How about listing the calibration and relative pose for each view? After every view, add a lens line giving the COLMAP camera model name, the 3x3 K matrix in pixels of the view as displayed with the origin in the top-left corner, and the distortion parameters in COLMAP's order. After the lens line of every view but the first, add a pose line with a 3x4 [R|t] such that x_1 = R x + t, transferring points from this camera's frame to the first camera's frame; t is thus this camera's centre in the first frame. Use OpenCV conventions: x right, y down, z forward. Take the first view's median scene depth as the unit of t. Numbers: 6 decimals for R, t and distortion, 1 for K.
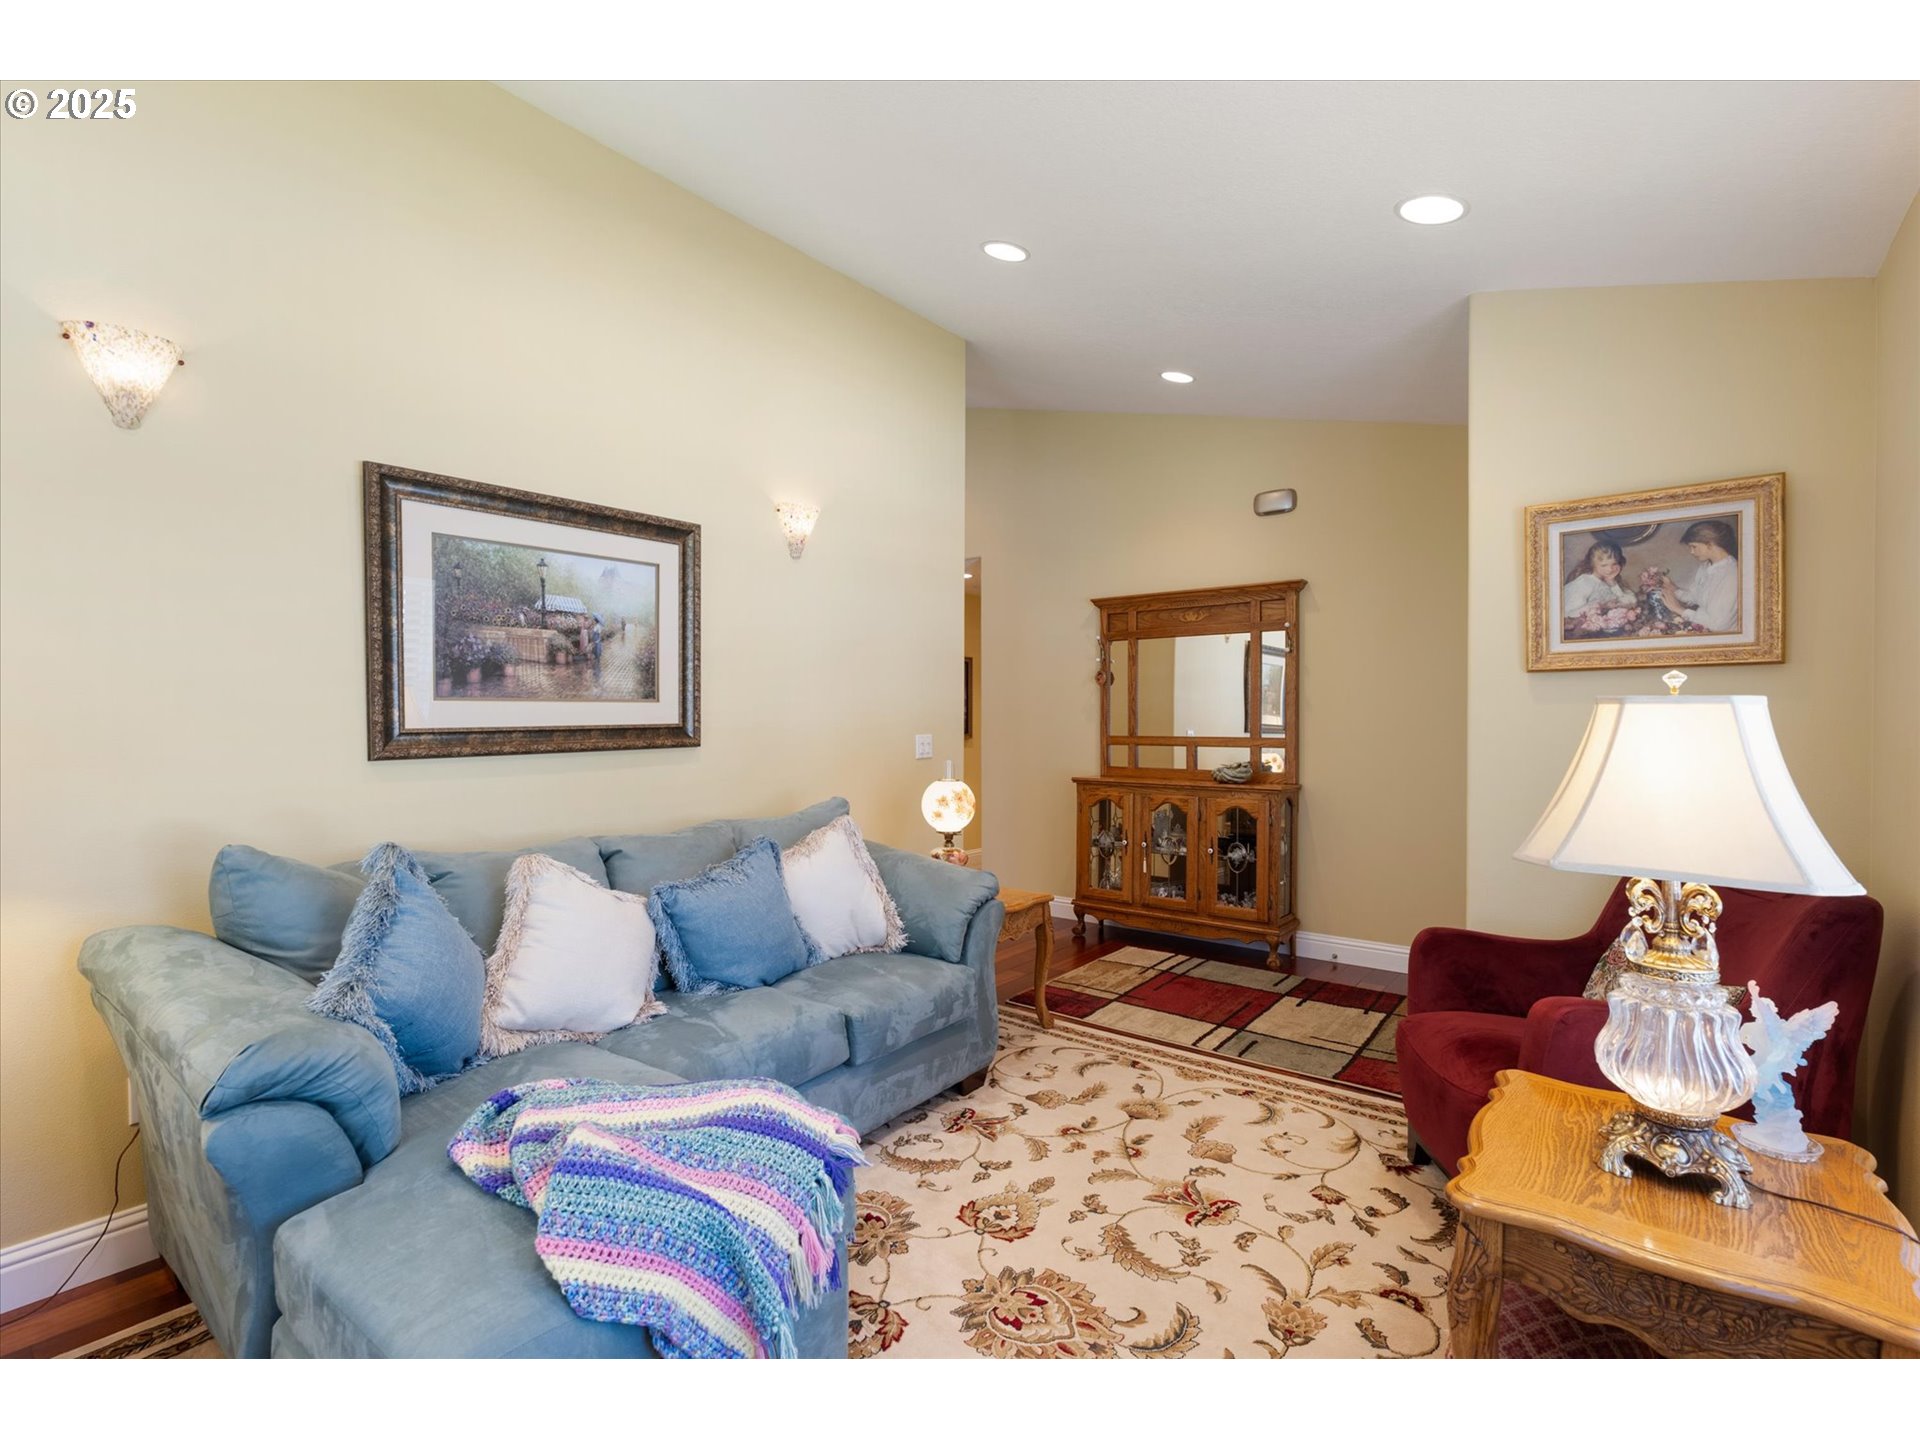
lens RADIAL K [[879.8, 0, 965.0], [0, 879.8, 722.3], [0, 0, 1]] dist [-0.002834, -0.000189]
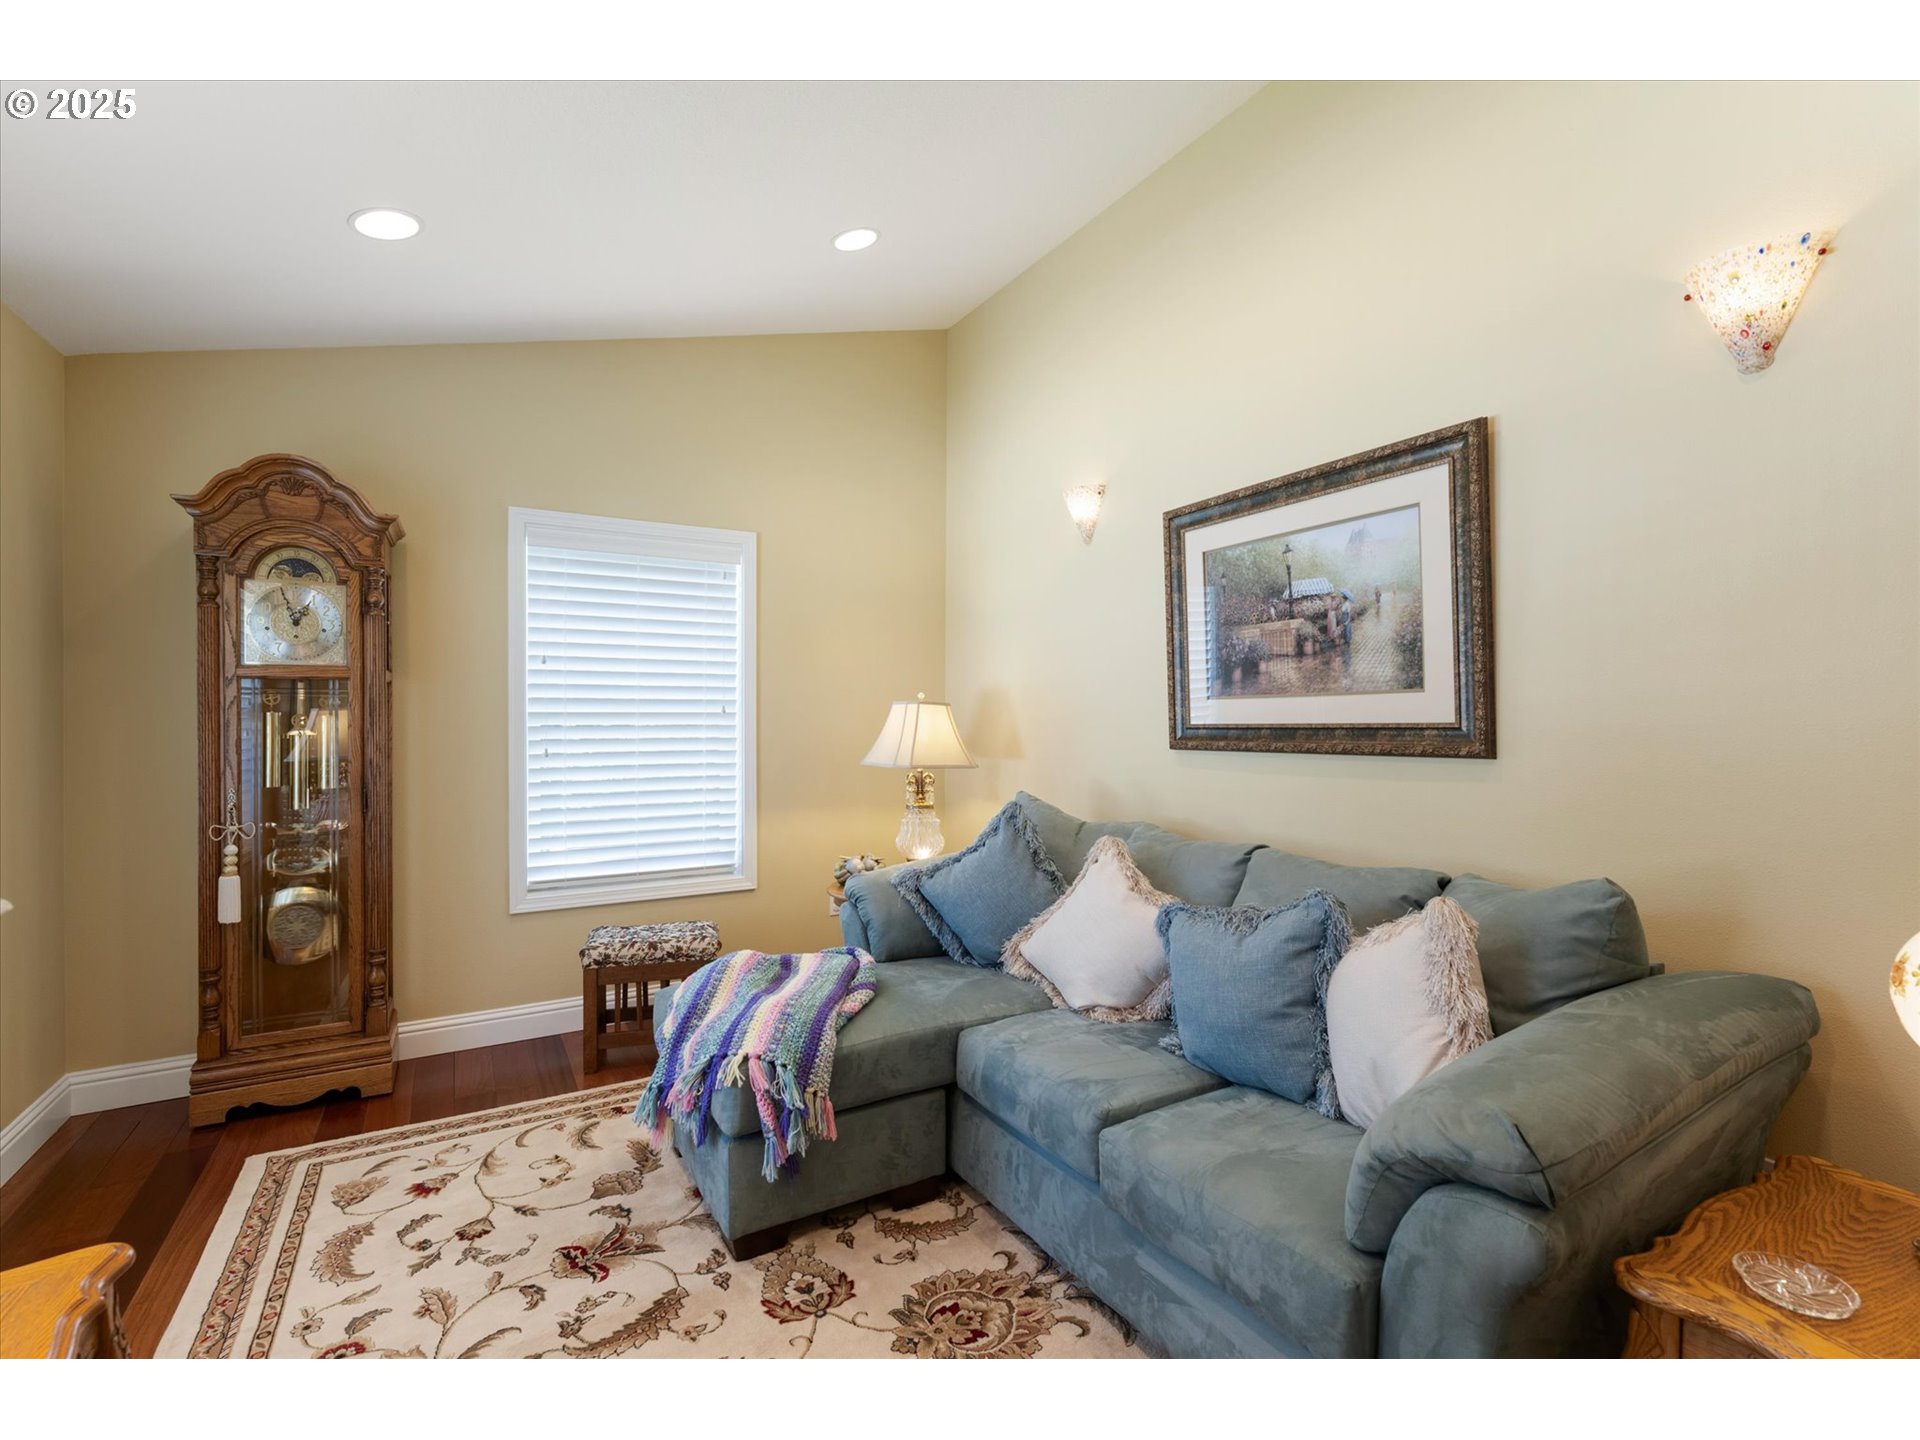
lens RADIAL K [[879.8, 0, 955.5], [0, 879.8, 713.5], [0, 0, 1]] dist [-0.002834, -0.000189]
pose [[-0.369026, -0.003460, -0.929413, 0.526412], [-0.003494, 0.999991, -0.002336, -0.002950], [0.929413, 0.002385, -0.369034, 1.032014]]
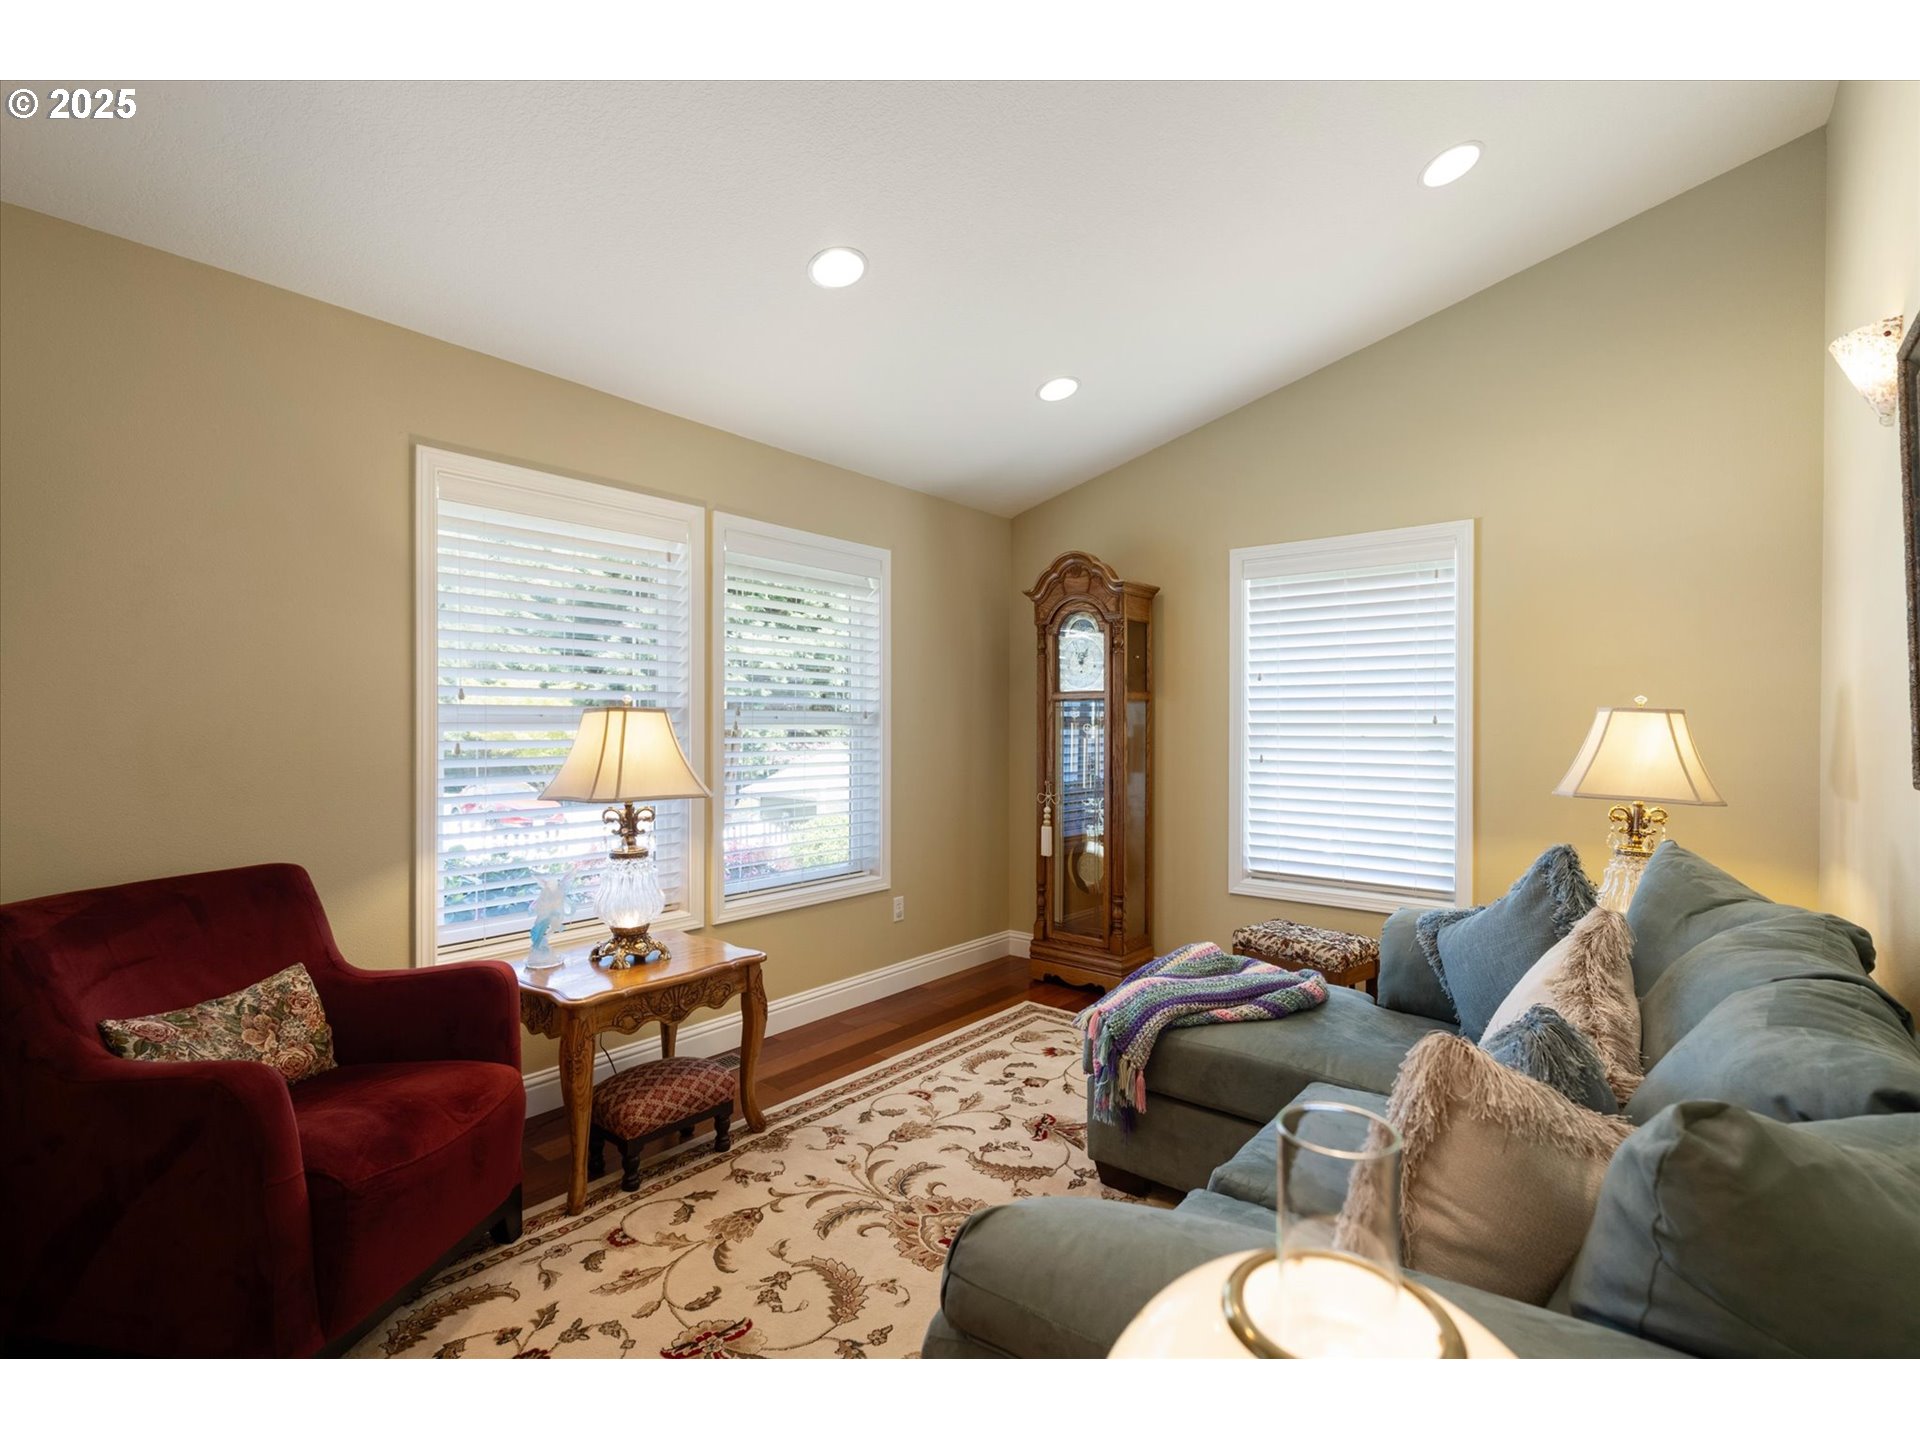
lens RADIAL K [[879.8, 0, 948.8], [0, 879.8, 723.5], [0, 0, 1]] dist [-0.002834, -0.000189]
pose [[-0.999401, -0.006904, 0.033899, 0.032987], [-0.006863, 0.999976, 0.001333, -0.003008], [-0.033907, 0.001100, -0.999424, 1.473832]]
